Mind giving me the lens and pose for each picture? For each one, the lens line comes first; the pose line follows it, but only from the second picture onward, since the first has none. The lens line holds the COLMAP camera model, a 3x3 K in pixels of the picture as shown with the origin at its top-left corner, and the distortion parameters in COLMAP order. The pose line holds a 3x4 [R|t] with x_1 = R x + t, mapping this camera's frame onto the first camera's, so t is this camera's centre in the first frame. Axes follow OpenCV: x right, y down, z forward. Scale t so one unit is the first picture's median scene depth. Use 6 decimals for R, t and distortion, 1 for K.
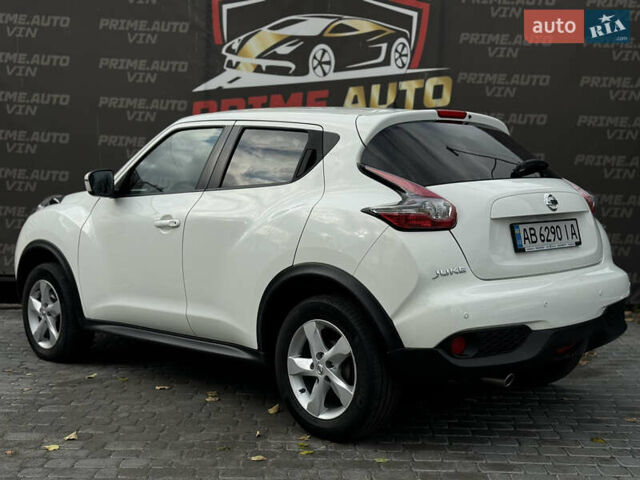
lens RADIAL K [[886.7, 0, 314.0], [0, 886.7, 237.9], [0, 0, 1]] dist [0.114172, 0.000000]
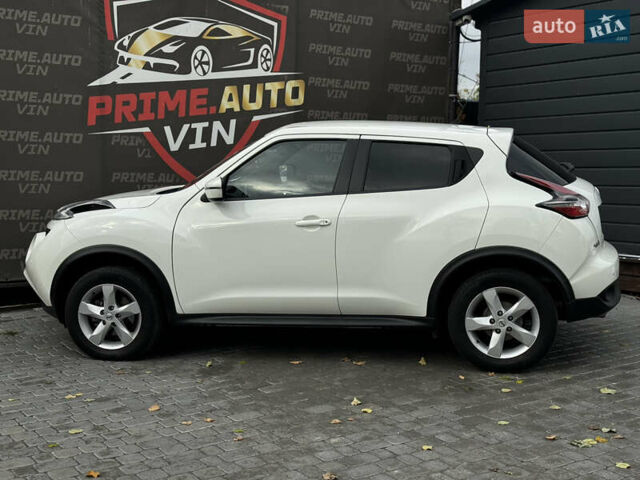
lens RADIAL K [[886.7, 0, 319.8], [0, 886.7, 241.4], [0, 0, 1]] dist [0.114172, 0.000000]
pose [[0.817747, -0.076121, 0.570522, -0.683578], [0.049901, 0.996860, 0.061479, -0.052183], [-0.573411, -0.021804, 0.818978, 0.026314]]
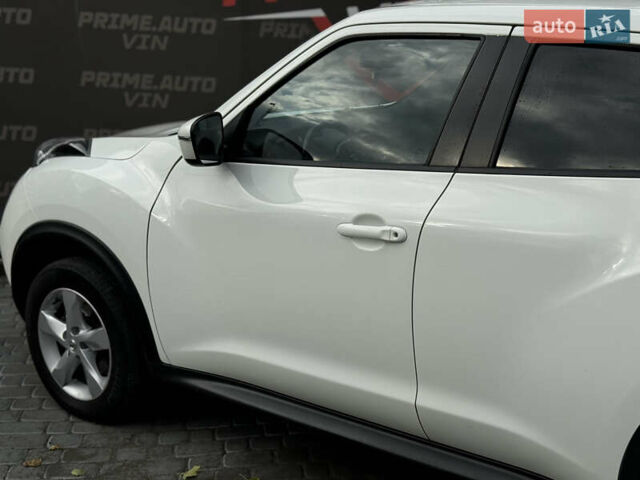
lens RADIAL K [[886.7, 0, 325.6], [0, 886.7, 243.8], [0, 0, 1]] dist [0.114172, 0.000000]
pose [[0.989734, -0.035877, 0.138349, -0.216417], [0.011407, 0.984722, 0.173758, -0.081610], [-0.142469, -0.170396, 0.975022, 0.411951]]
